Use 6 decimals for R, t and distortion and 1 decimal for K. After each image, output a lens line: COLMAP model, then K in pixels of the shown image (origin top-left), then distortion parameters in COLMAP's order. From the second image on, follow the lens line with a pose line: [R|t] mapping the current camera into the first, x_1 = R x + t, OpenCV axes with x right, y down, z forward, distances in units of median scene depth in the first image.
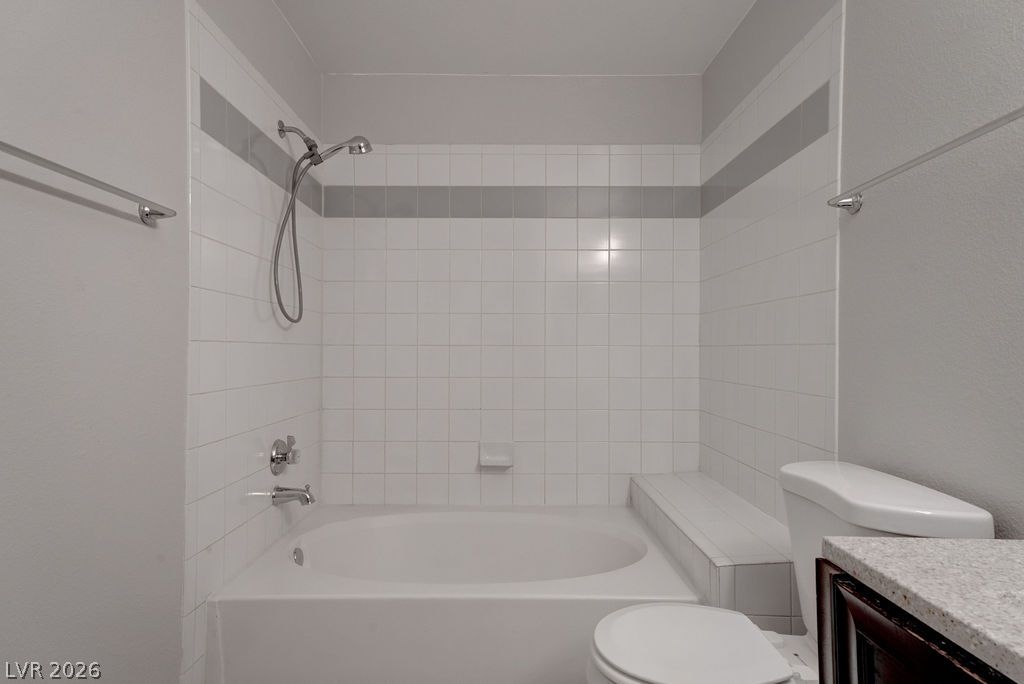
lens RADIAL K [[561.0, 0, 512.0], [0, 561.0, 342.0], [0, 0, 1]] dist [0.016694, 0.001497]
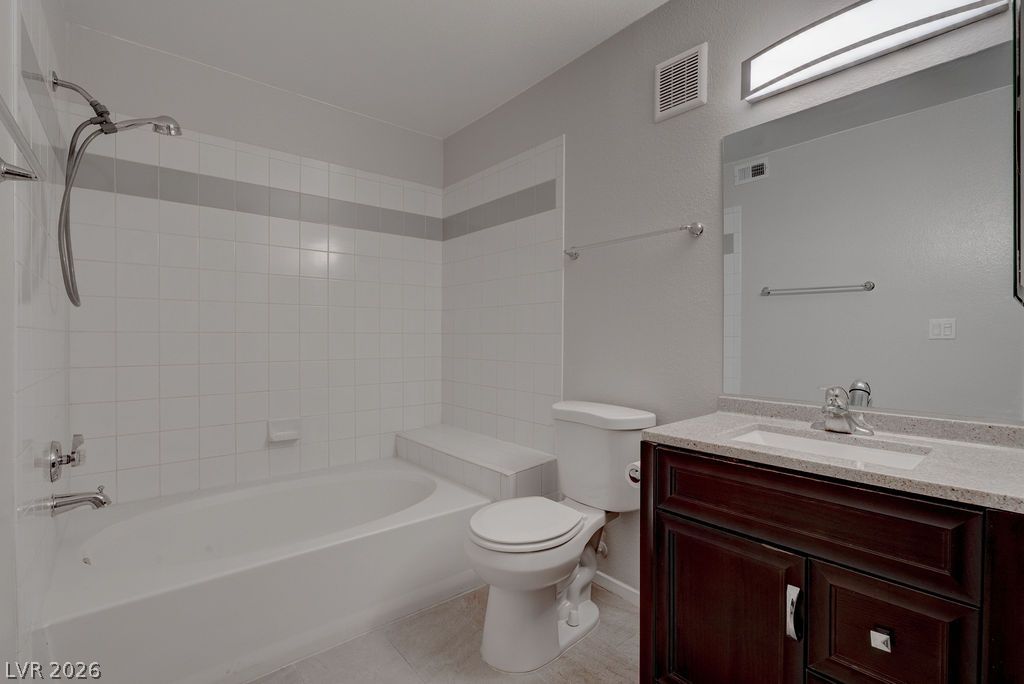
lens RADIAL K [[464.5, 0, 507.7], [0, 464.5, 336.0], [0, 0, 1]] dist [-0.015794, 0.001211]
pose [[0.767977, -0.000400, 0.640478, -0.325799], [-0.009286, 0.999888, 0.011759, -0.002690], [-0.640411, -0.014978, 0.767887, 0.012694]]
